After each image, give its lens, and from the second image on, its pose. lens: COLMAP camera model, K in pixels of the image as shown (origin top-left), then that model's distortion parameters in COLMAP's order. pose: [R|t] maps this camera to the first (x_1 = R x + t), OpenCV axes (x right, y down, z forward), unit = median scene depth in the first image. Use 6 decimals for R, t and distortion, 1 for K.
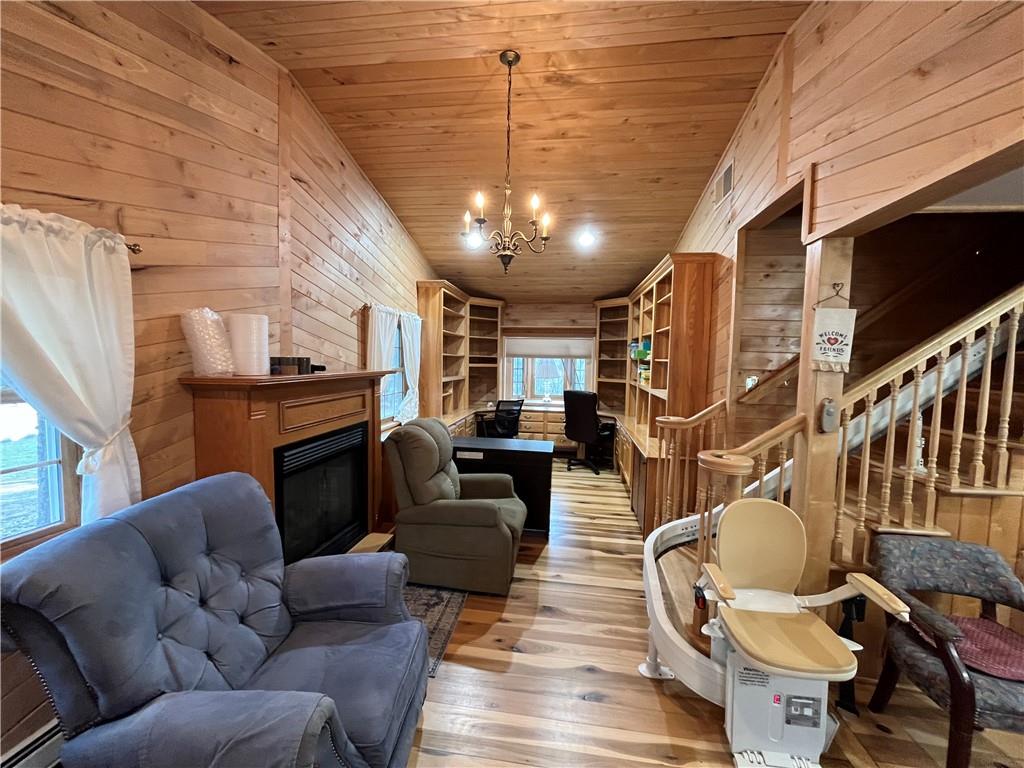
lens RADIAL K [[413.7, 0, 511.3], [0, 413.7, 385.8], [0, 0, 1]] dist [-0.002951, -0.000150]
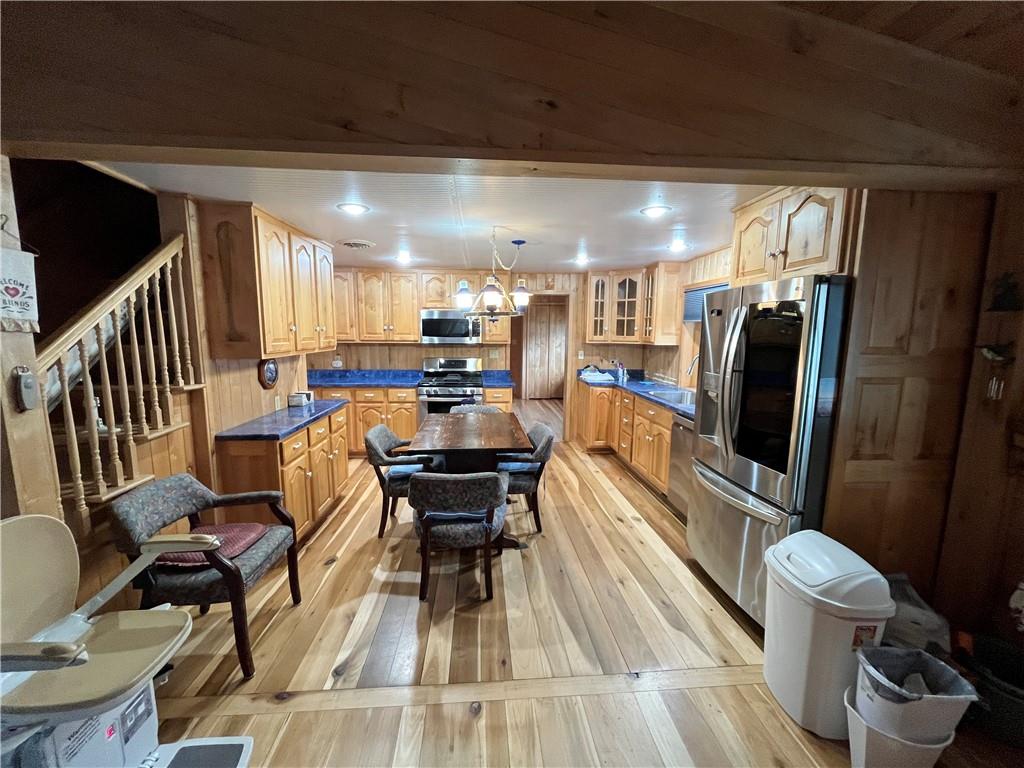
lens RADIAL K [[413.7, 0, 512.0], [0, 413.7, 386.3], [0, 0, 1]] dist [-0.002951, -0.000150]
pose [[-0.216080, -0.154457, 0.964081, -0.180935], [0.047937, 0.984539, 0.168478, -0.019407], [-0.975198, 0.082620, -0.205335, 0.265836]]
